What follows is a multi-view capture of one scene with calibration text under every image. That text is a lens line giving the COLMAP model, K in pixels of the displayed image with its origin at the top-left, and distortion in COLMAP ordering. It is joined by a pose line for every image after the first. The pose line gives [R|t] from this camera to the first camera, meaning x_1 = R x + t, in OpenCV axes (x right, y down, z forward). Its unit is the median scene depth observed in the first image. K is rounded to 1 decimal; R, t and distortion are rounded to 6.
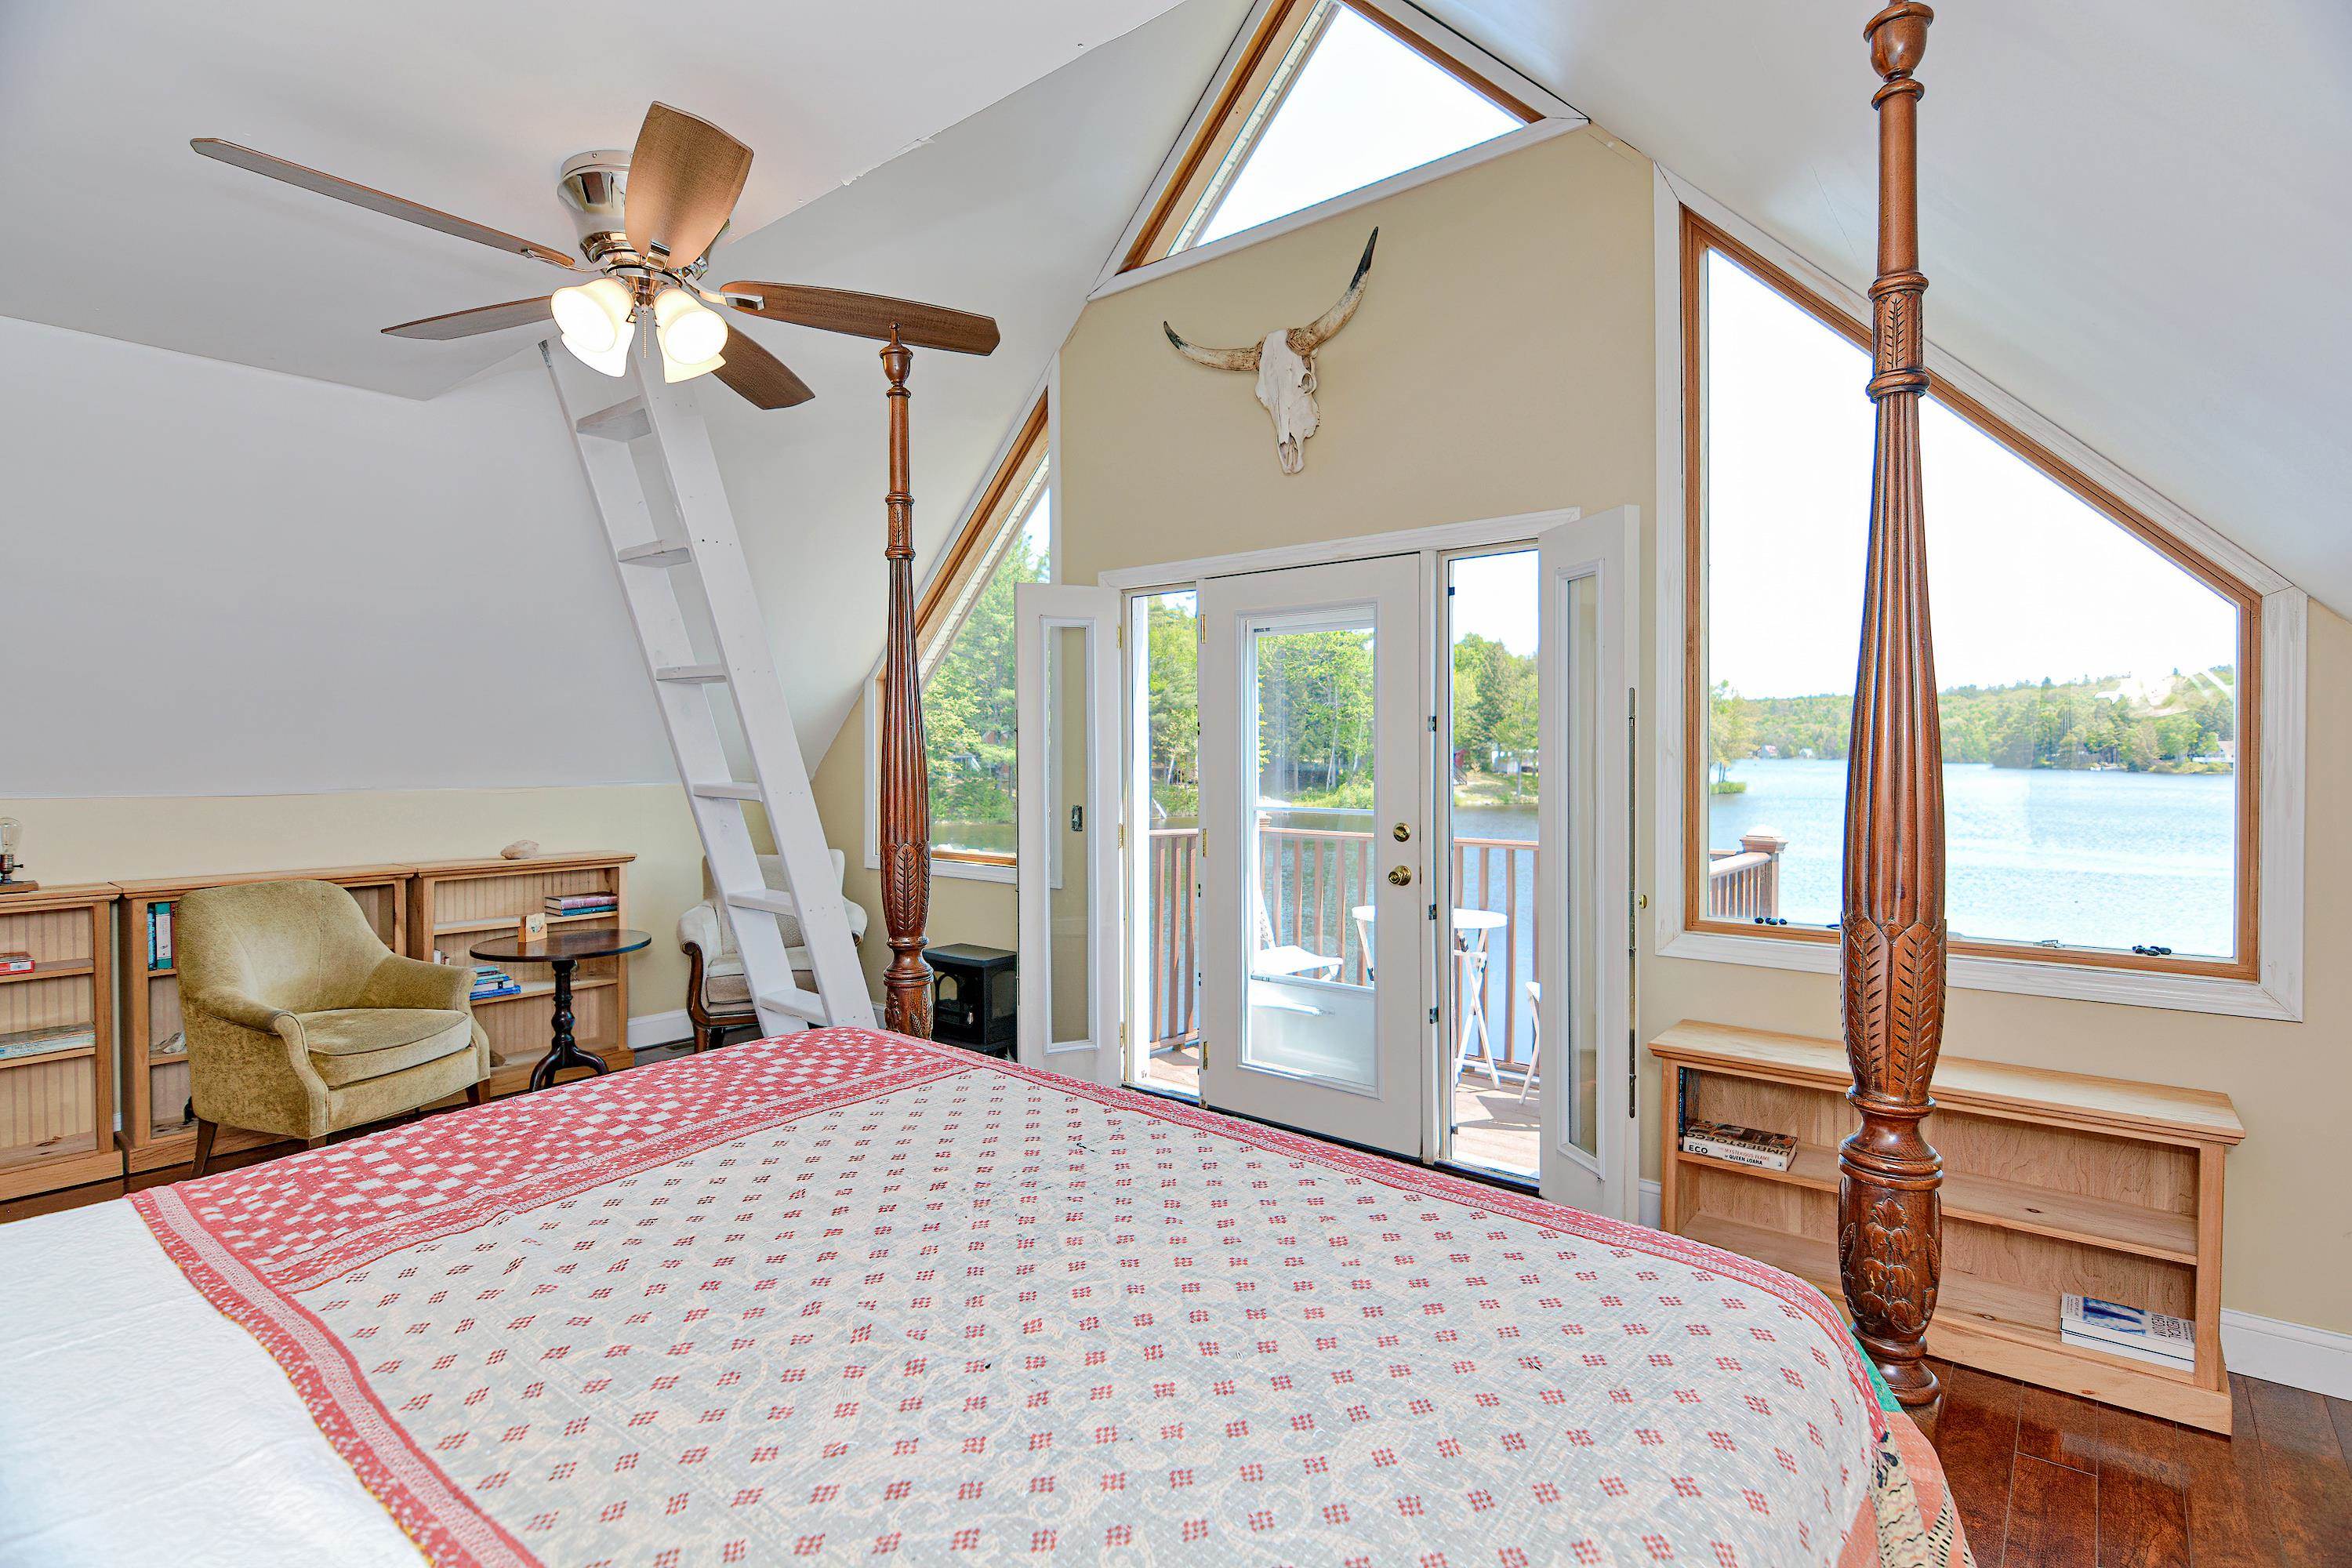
lens RADIAL K [[1139.5, 0, 1160.8], [0, 1139.5, 773.1], [0, 0, 1]] dist [0.003575, -0.009426]
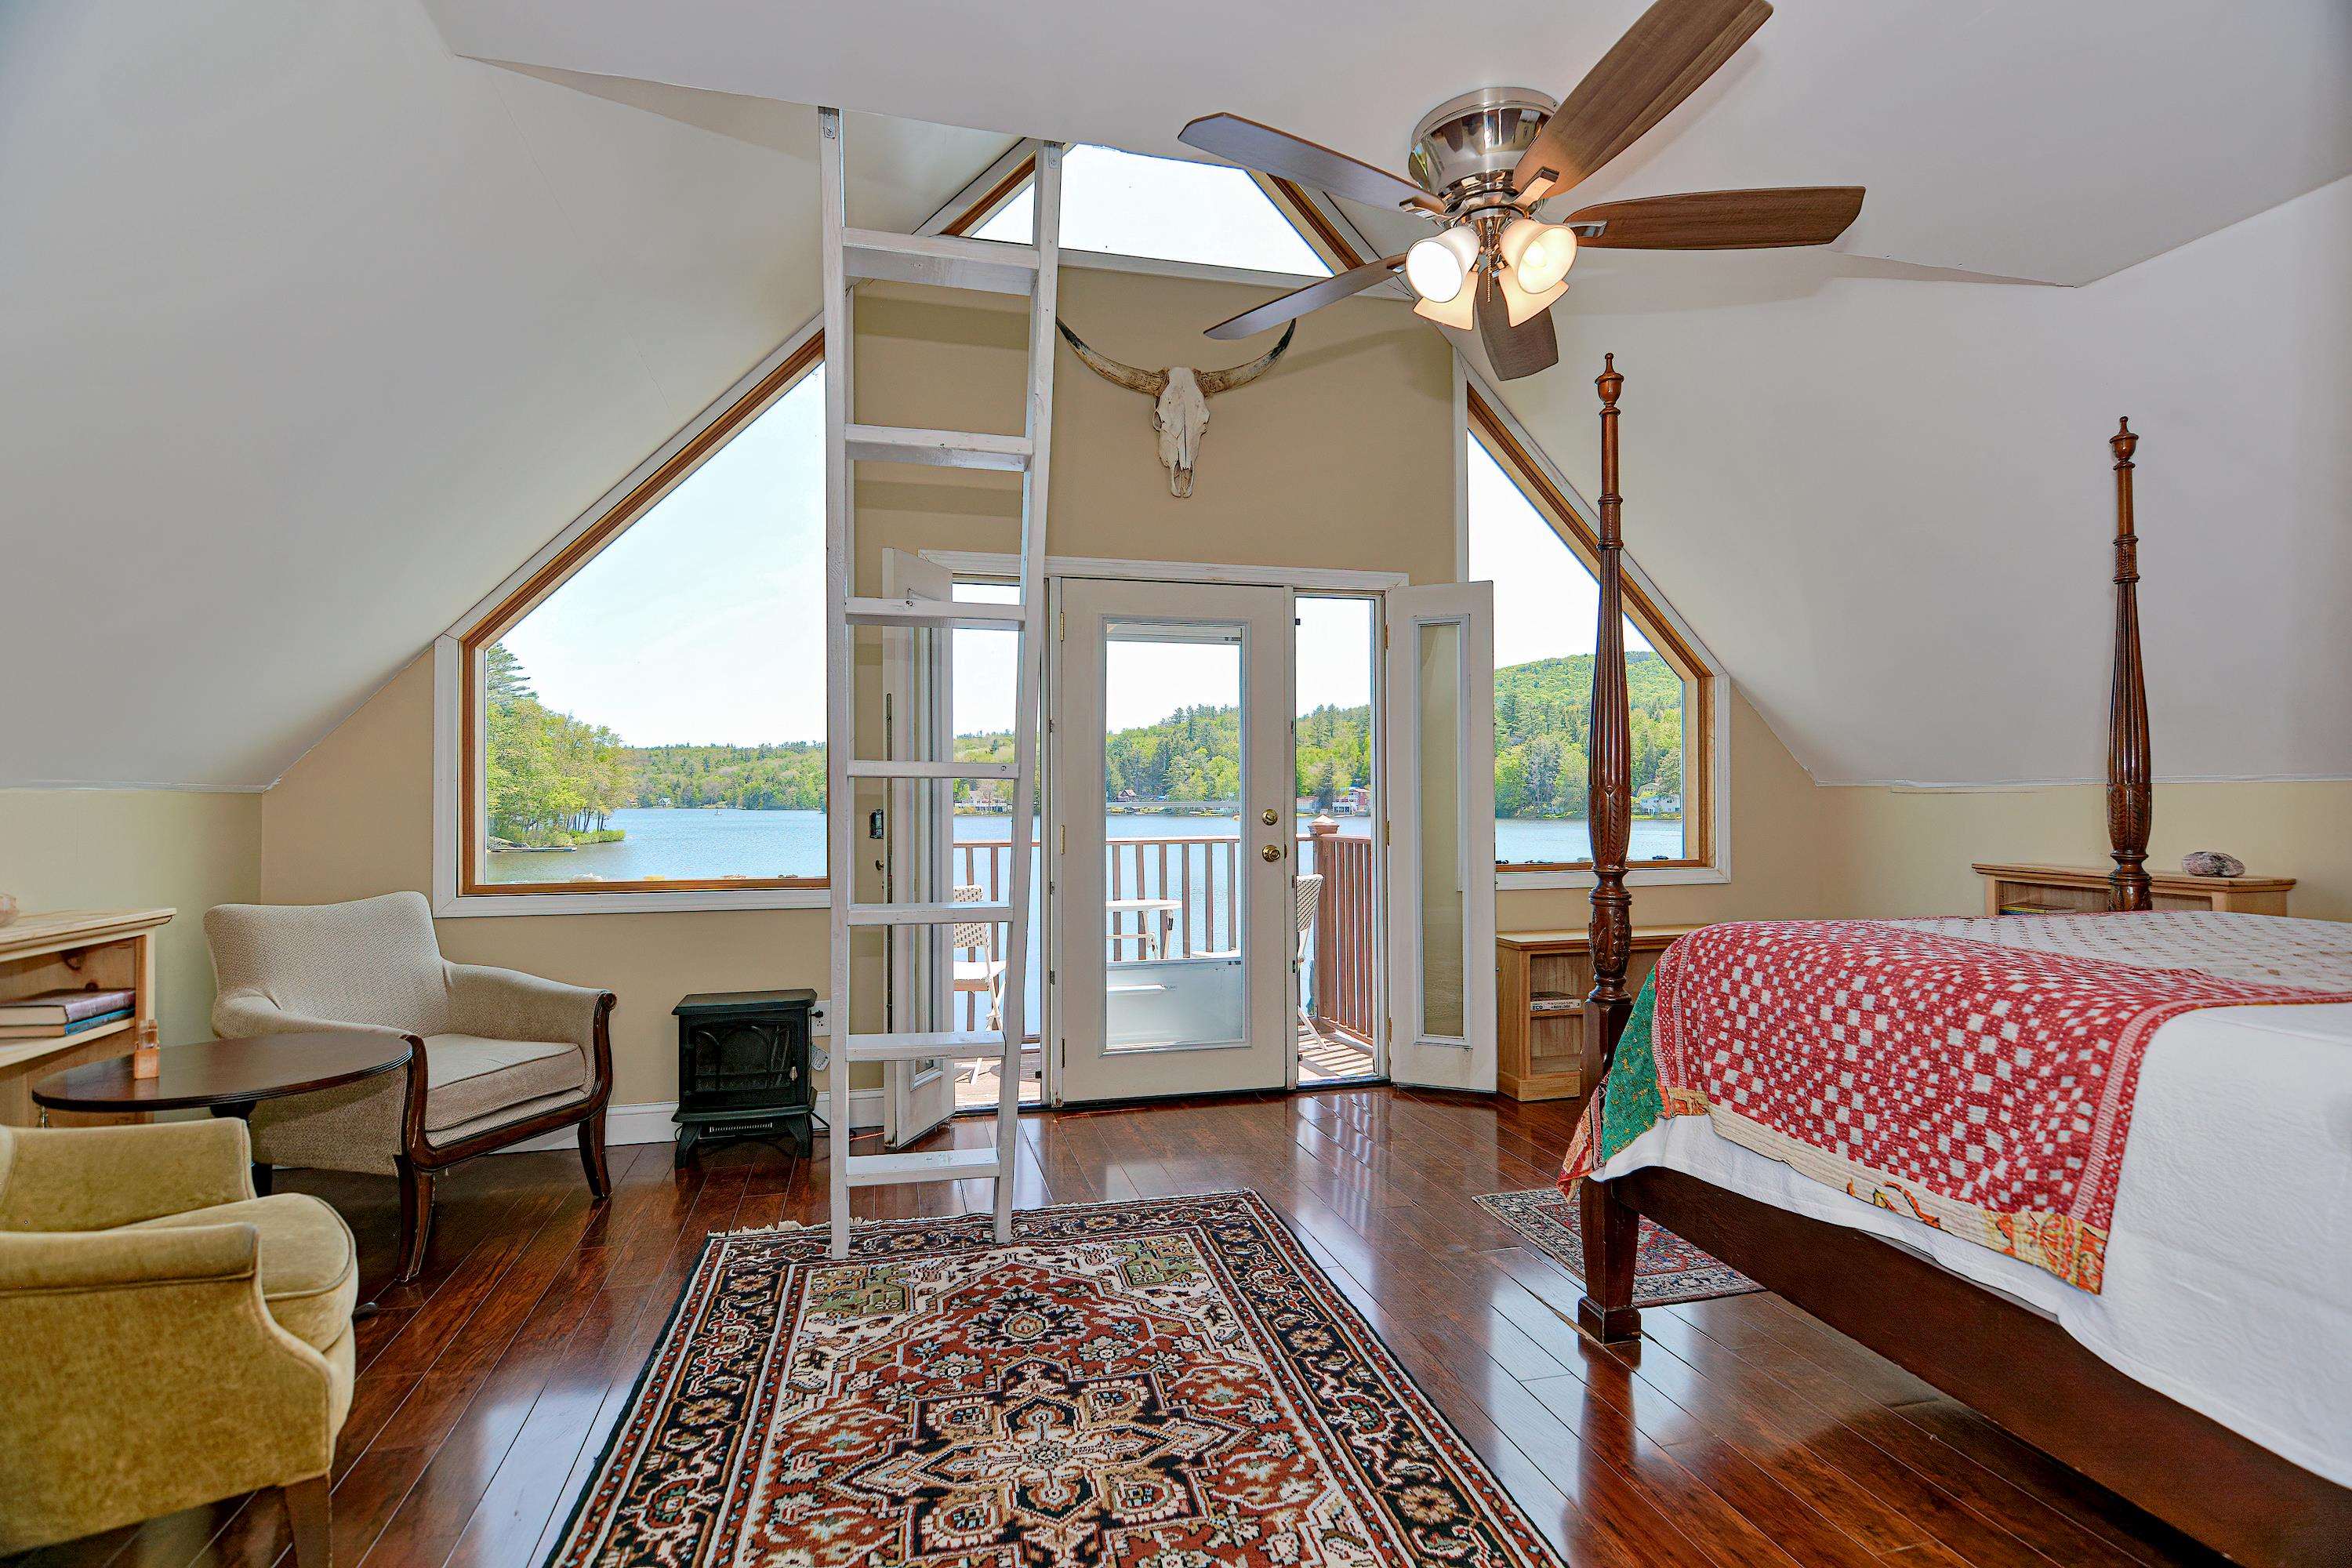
lens RADIAL K [[1139.5, 0, 1155.5], [0, 1139.5, 785.0], [0, 0, 1]] dist [0.003575, -0.009426]
pose [[0.590398, 0.008077, 0.807072, -0.791225], [0.019113, 0.999530, -0.023985, 0.042460], [-0.806886, 0.029586, 0.589965, 0.374358]]
